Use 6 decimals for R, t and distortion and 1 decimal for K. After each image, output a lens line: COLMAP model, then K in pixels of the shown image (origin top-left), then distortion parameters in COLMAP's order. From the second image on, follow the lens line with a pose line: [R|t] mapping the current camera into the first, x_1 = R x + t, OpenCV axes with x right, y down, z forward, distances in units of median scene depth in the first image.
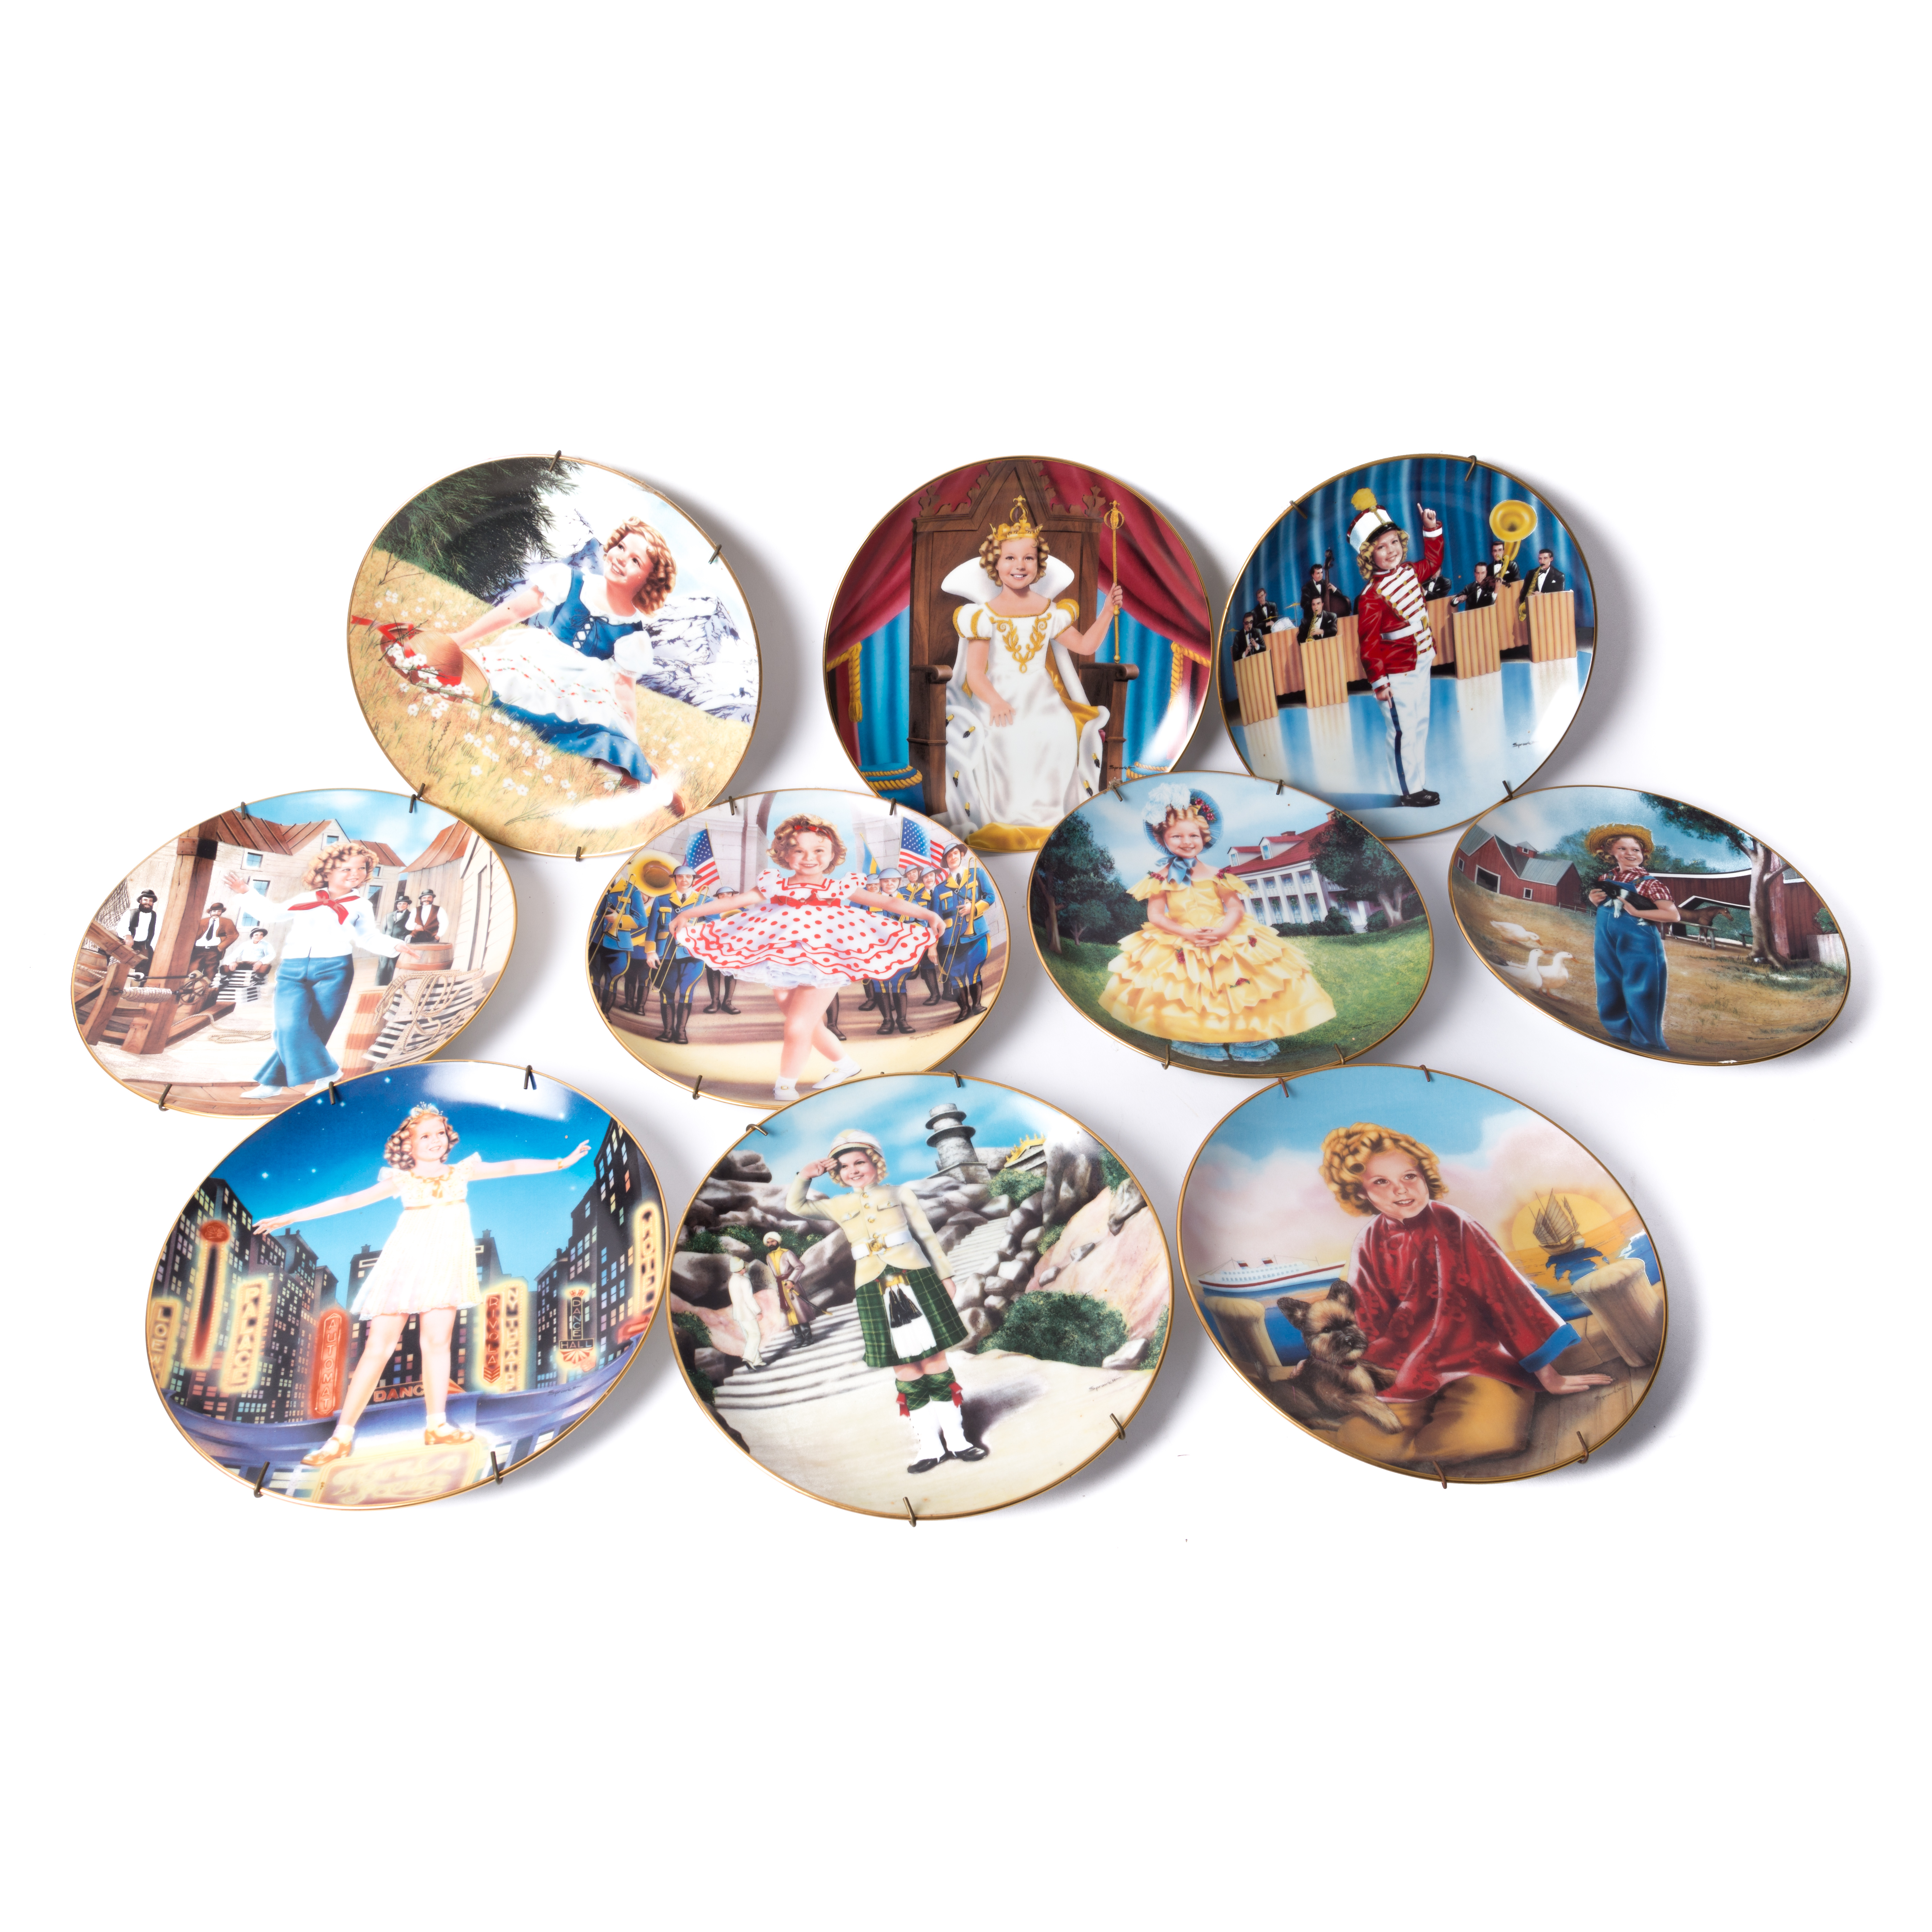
lens RADIAL K [[1809.9, 0, 971.0], [0, 1809.9, 971.2], [0, 0, 1]] dist [0.052024, 0.000000]
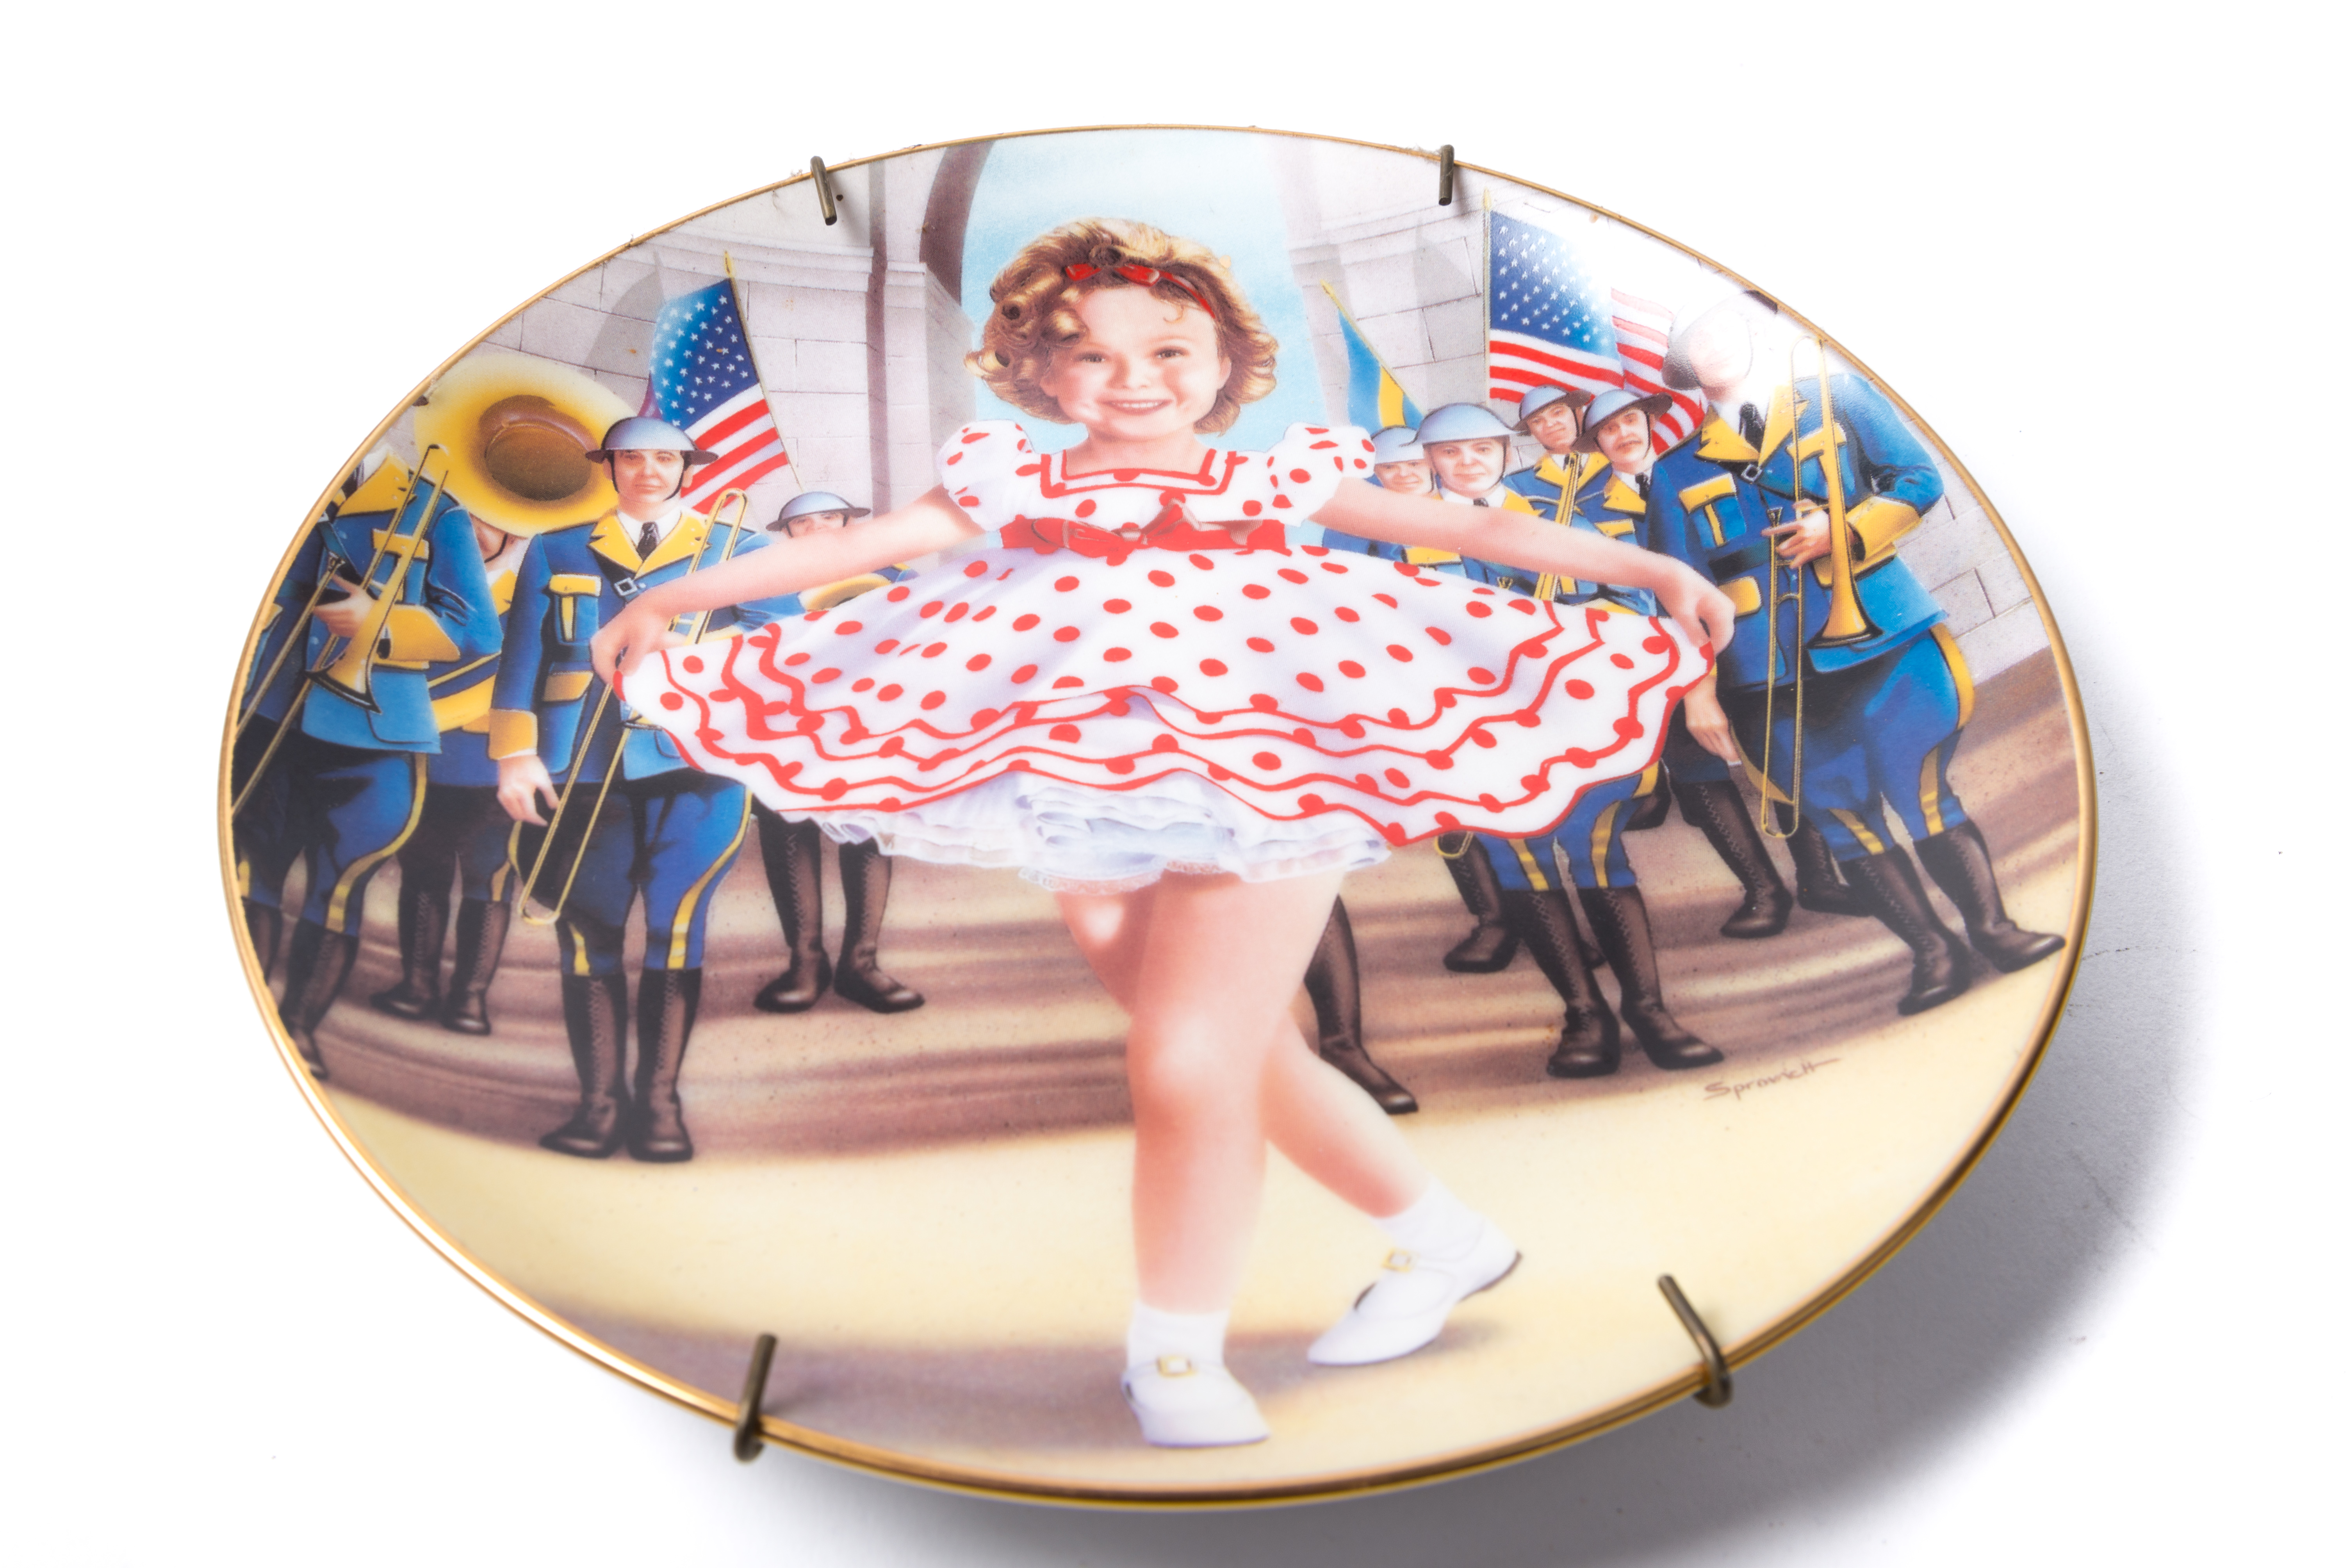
lens RADIAL K [[3052.8, 0, 1168.8], [0, 3052.8, 780.4], [0, 0, 1]] dist [-0.034560, 0.000000]
pose [[0.999139, -0.038495, 0.015441, -0.103841], [0.039004, 0.998654, -0.034185, 0.009741], [-0.014104, 0.034757, 0.999296, 0.637265]]
